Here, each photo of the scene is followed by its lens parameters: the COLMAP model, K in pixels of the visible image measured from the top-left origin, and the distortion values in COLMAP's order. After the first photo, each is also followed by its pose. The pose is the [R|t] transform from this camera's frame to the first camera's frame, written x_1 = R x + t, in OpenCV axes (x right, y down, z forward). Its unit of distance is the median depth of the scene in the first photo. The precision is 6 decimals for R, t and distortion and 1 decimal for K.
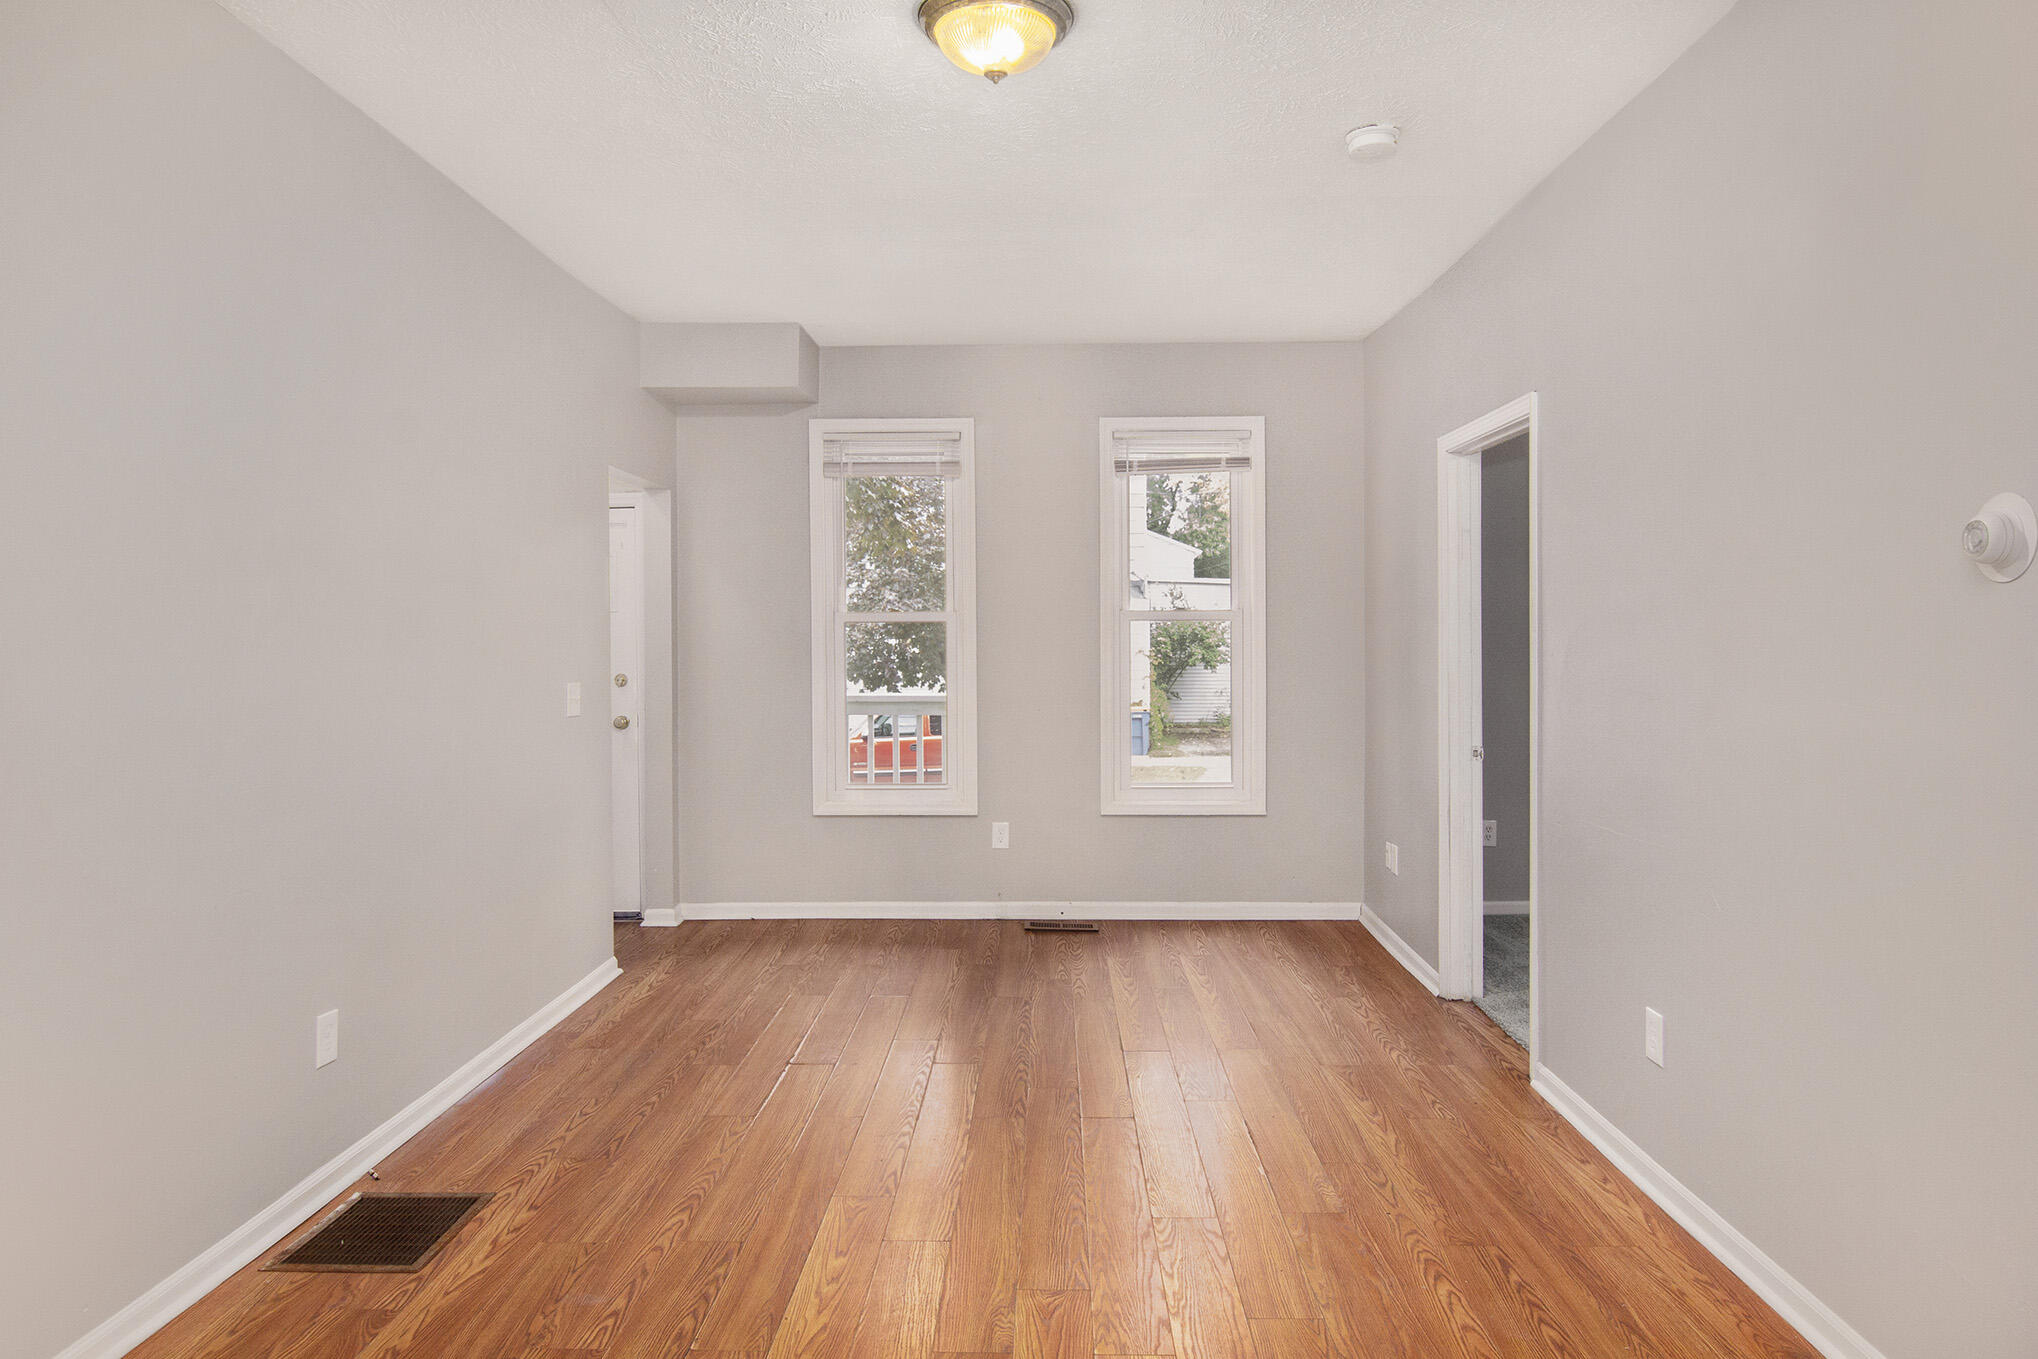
lens RADIAL K [[1263.0, 0, 1026.1], [0, 1263.0, 632.3], [0, 0, 1]] dist [-0.003440, 0.002102]
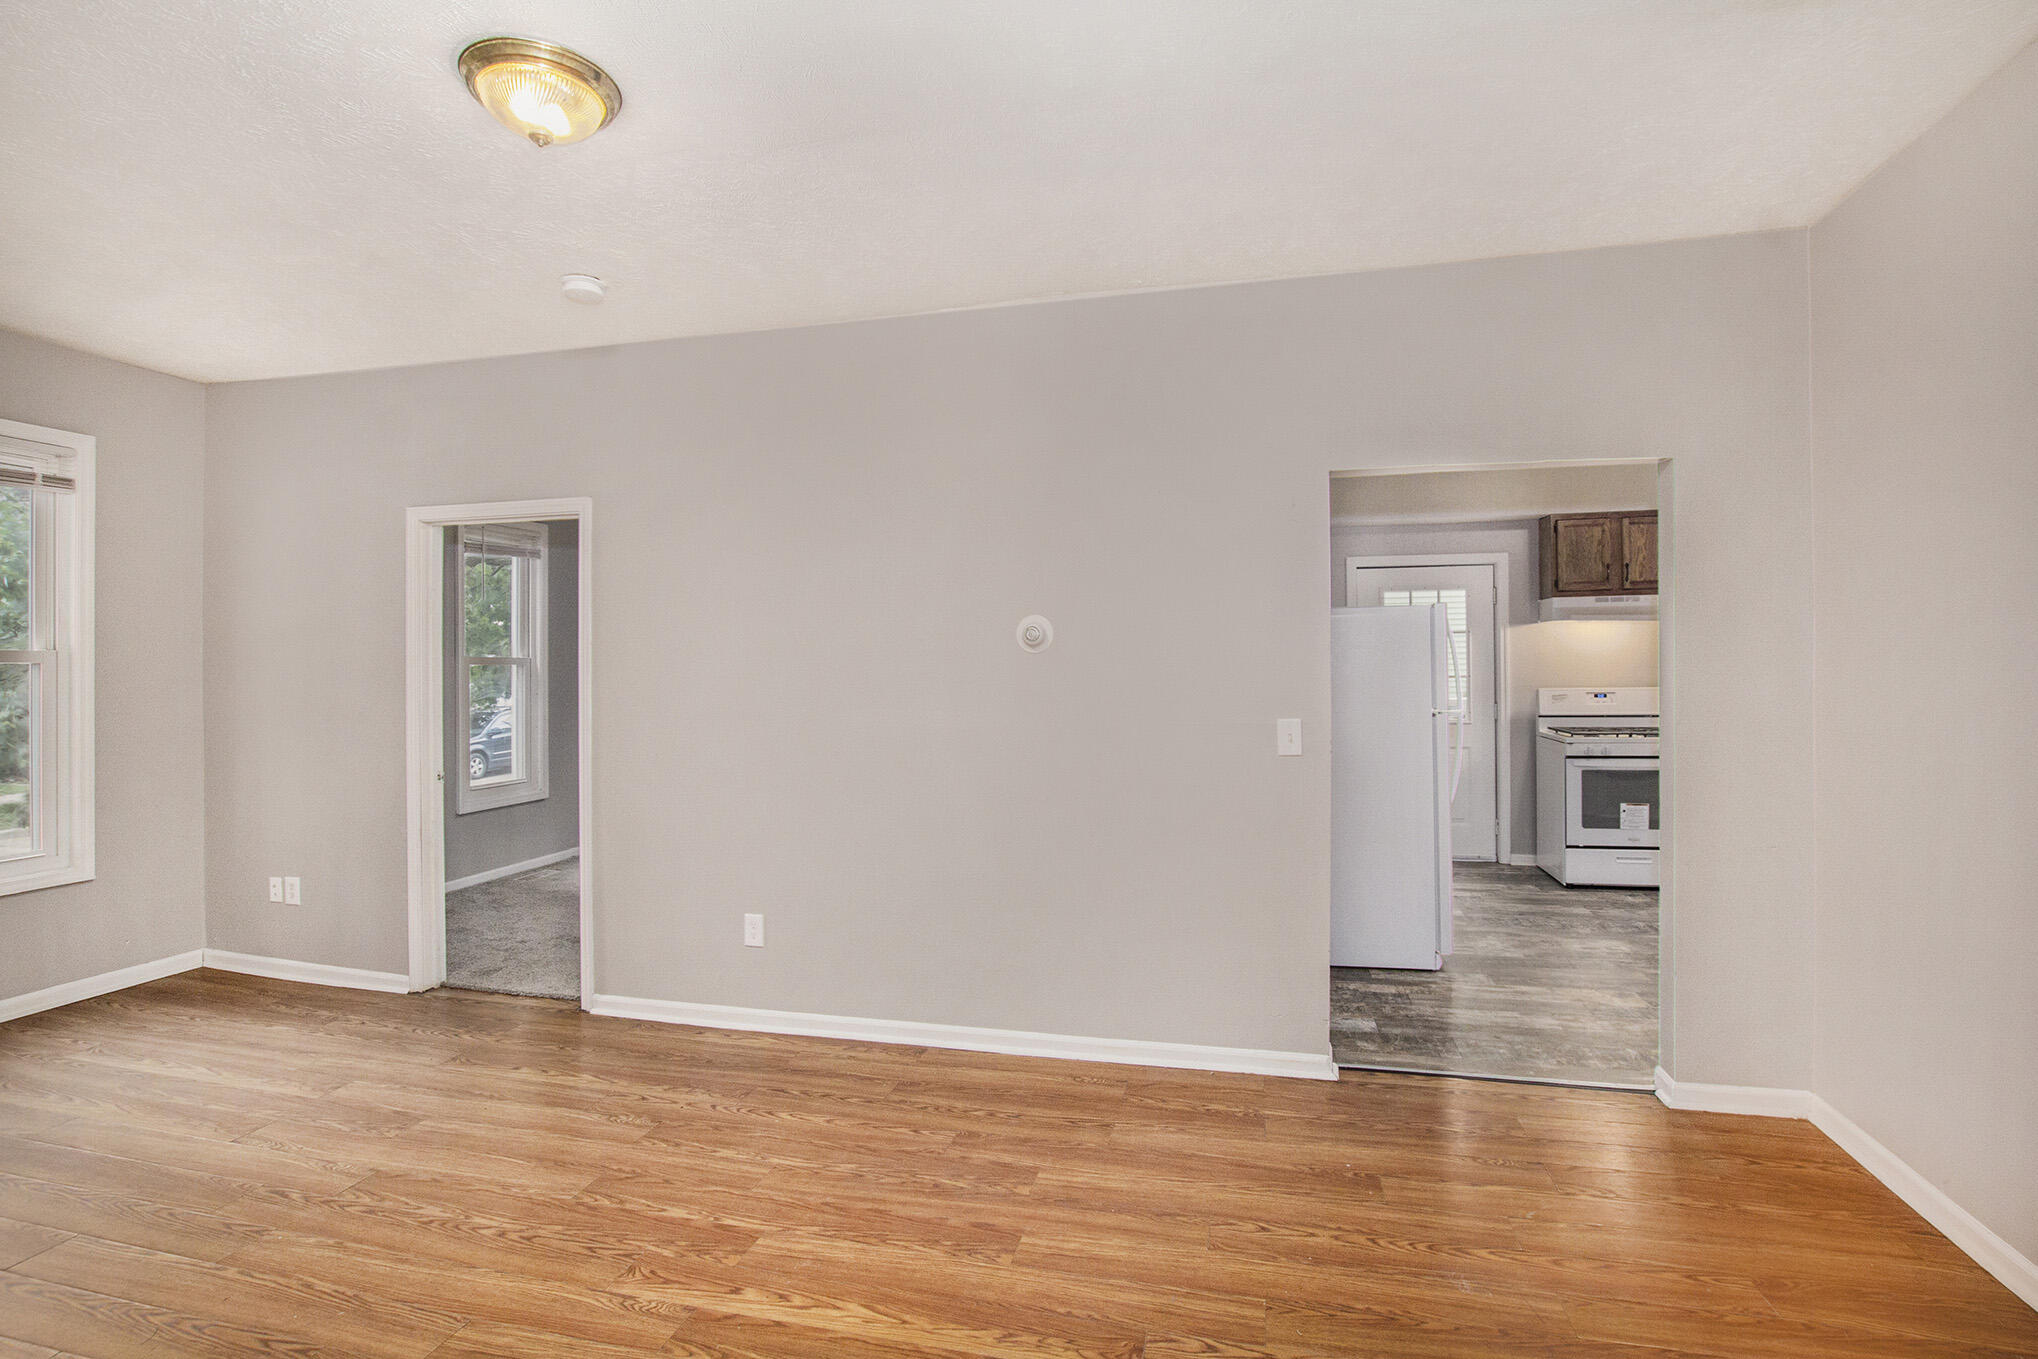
lens RADIAL K [[973.4, 0, 1029.1], [0, 973.4, 666.4], [0, 0, 1]] dist [-0.044985, 0.011241]
pose [[0.220021, 0.003404, 0.975489, -0.612366], [0.002786, 0.999988, -0.004118, -0.005808], [-0.975491, 0.003624, 0.220009, 0.395379]]
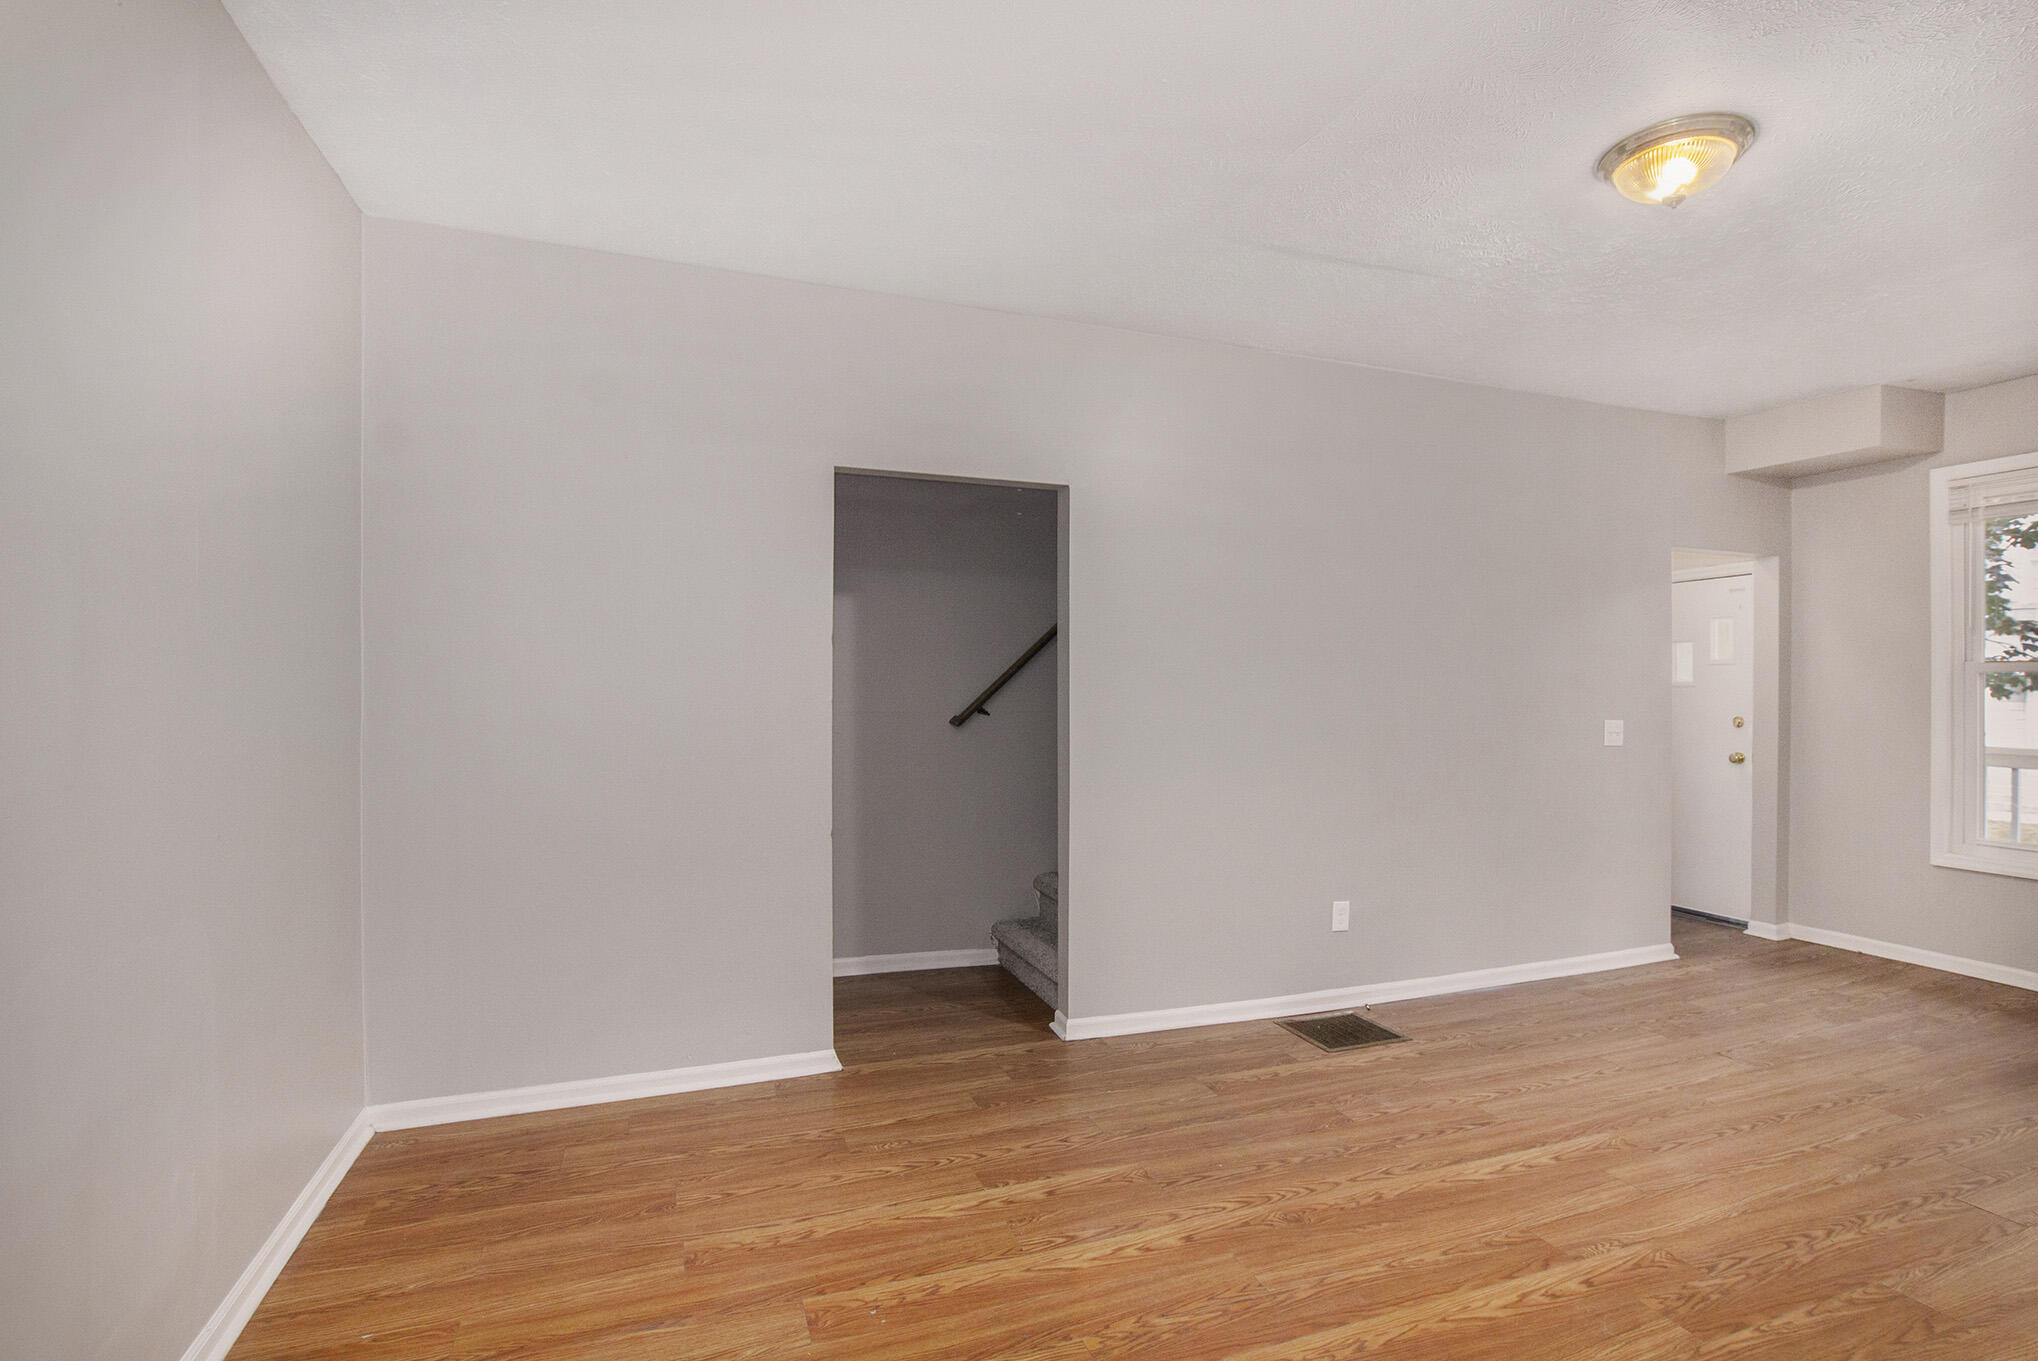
lens RADIAL K [[973.4, 0, 1029.1], [0, 973.4, 667.4], [0, 0, 1]] dist [-0.044985, 0.011241]
pose [[0.367034, -0.011476, -0.930137, 0.514138], [-0.002135, 0.999911, -0.013180, -0.000010], [0.930205, 0.006824, 0.366977, 0.116355]]
